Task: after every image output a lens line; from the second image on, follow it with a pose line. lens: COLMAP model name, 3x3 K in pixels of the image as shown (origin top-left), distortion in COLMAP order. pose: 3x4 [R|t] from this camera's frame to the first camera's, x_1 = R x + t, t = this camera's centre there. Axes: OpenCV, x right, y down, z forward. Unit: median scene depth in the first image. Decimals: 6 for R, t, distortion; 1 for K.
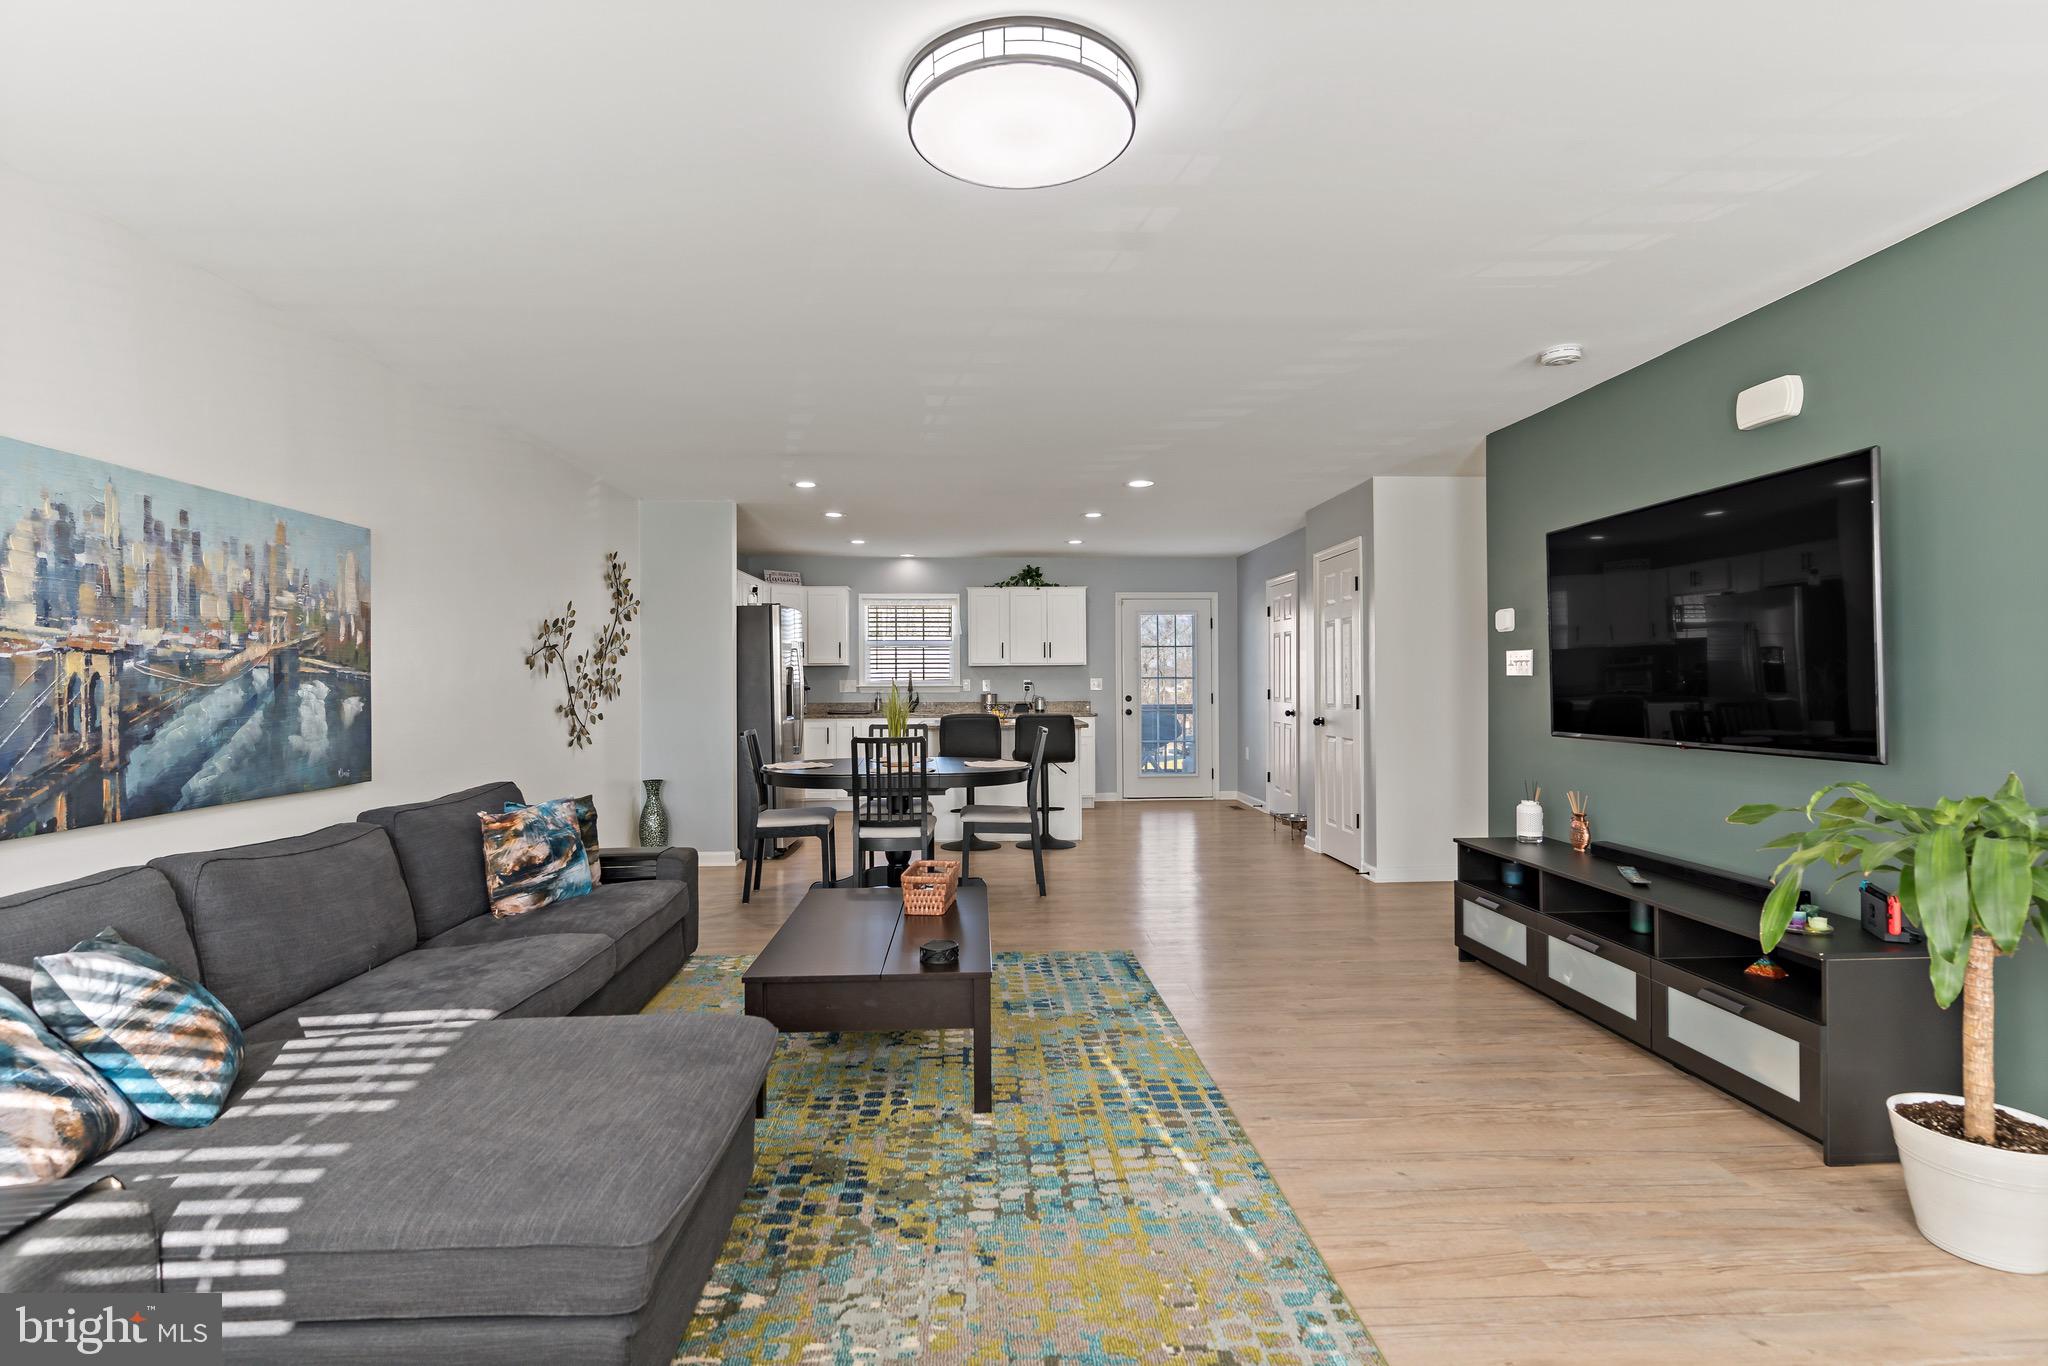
lens RADIAL K [[985.3, 0, 1018.7], [0, 985.3, 666.3], [0, 0, 1]] dist [-0.001227, 0.000280]
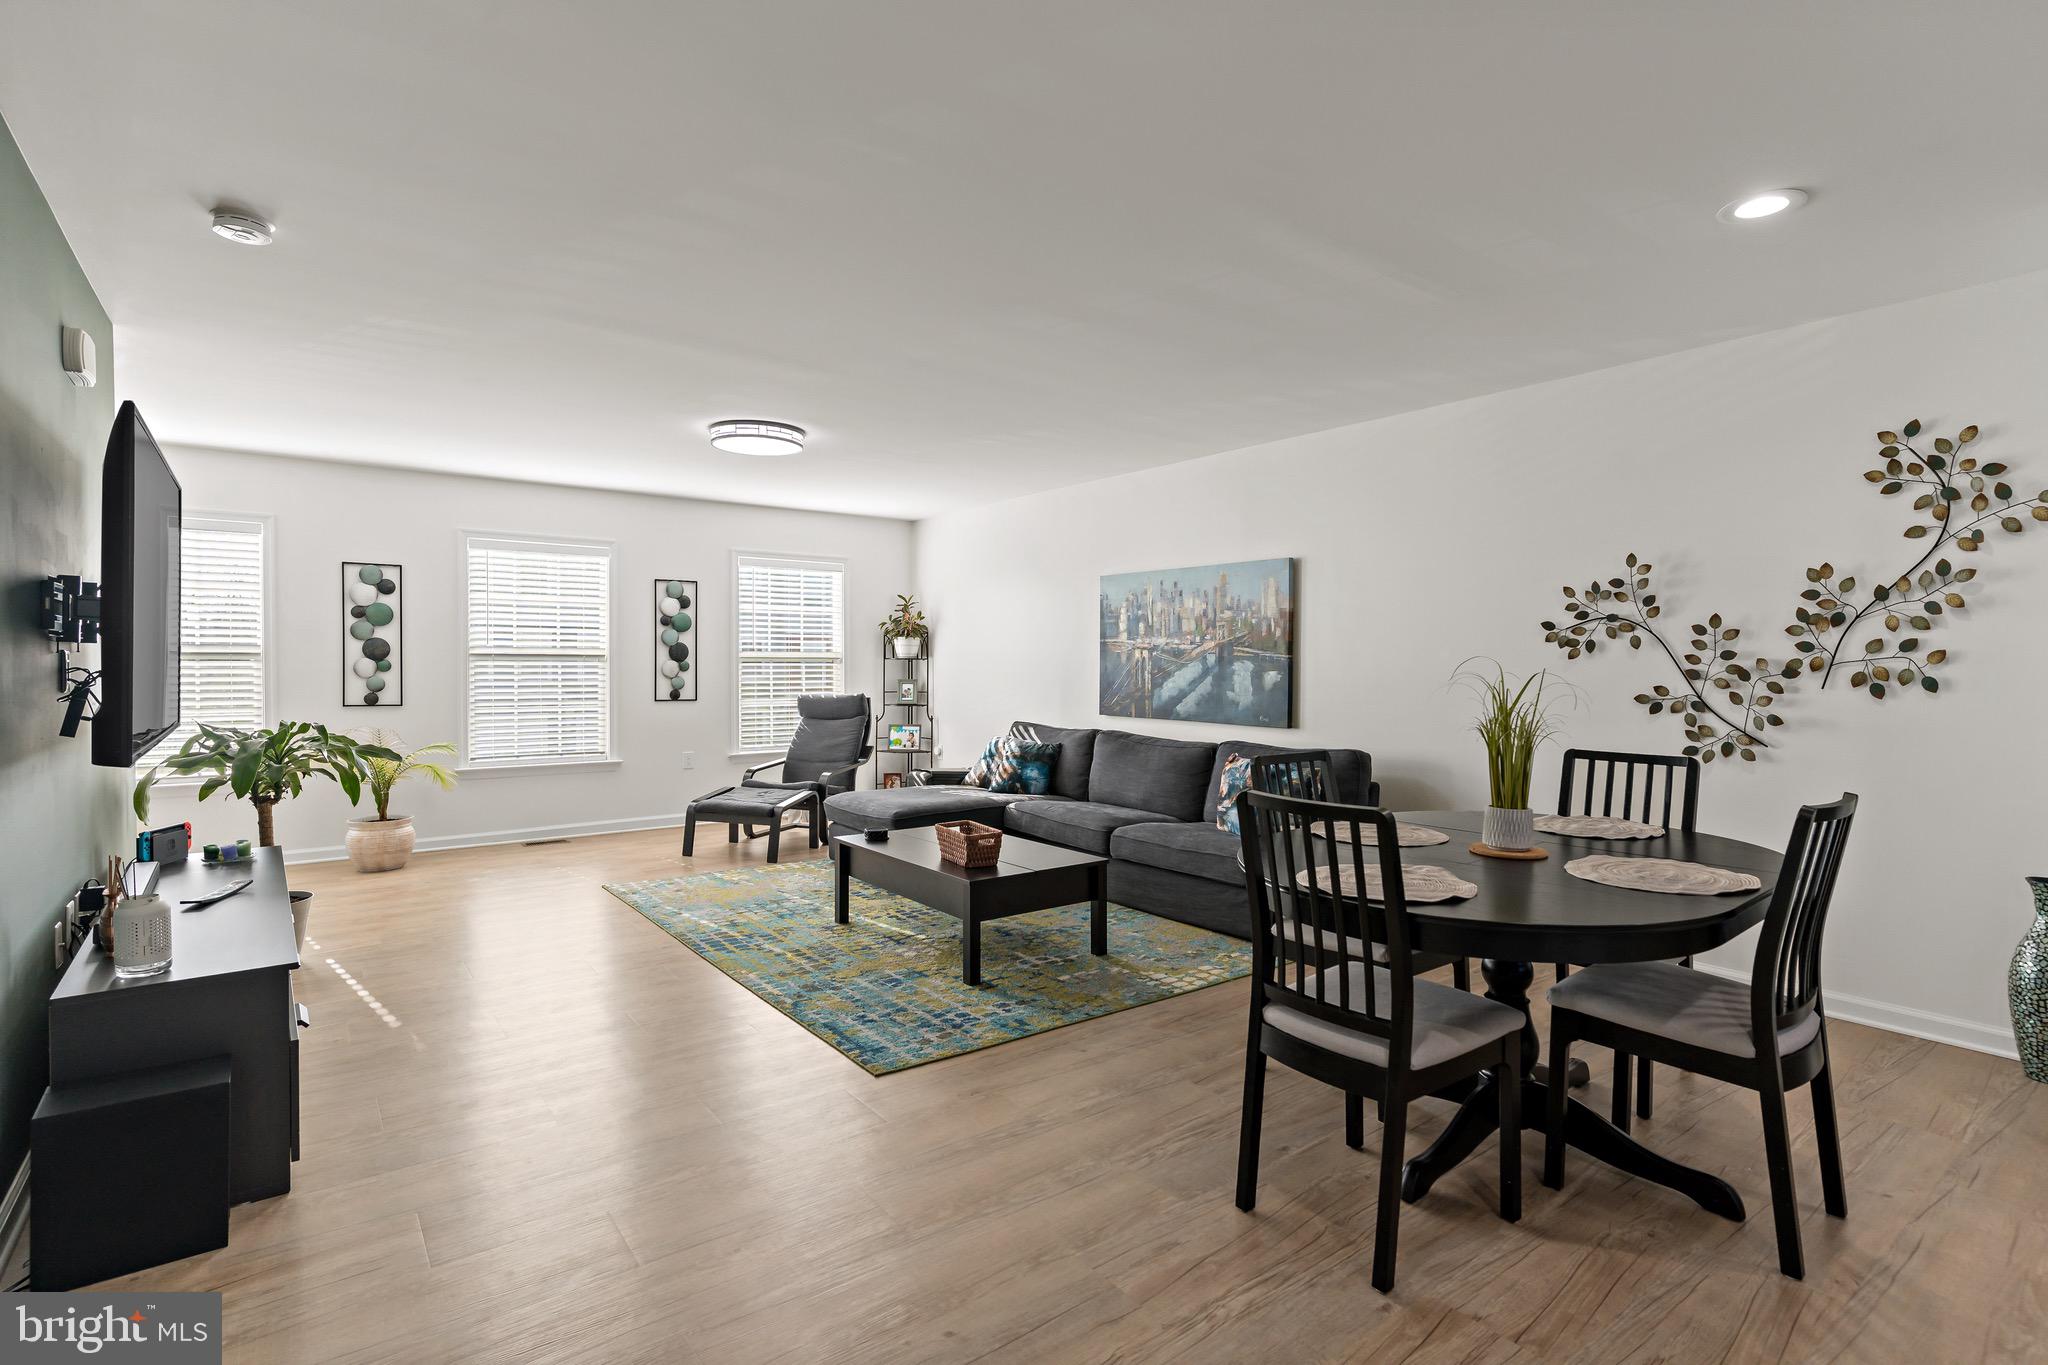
lens RADIAL K [[985.3, 0, 1018.7], [0, 985.3, 665.8], [0, 0, 1]] dist [-0.001227, 0.000280]
pose [[-0.829336, 0.007888, -0.558694, 0.543517], [0.011600, 0.999928, -0.003102, 0.024410], [0.558629, -0.009053, -0.829368, 2.170092]]
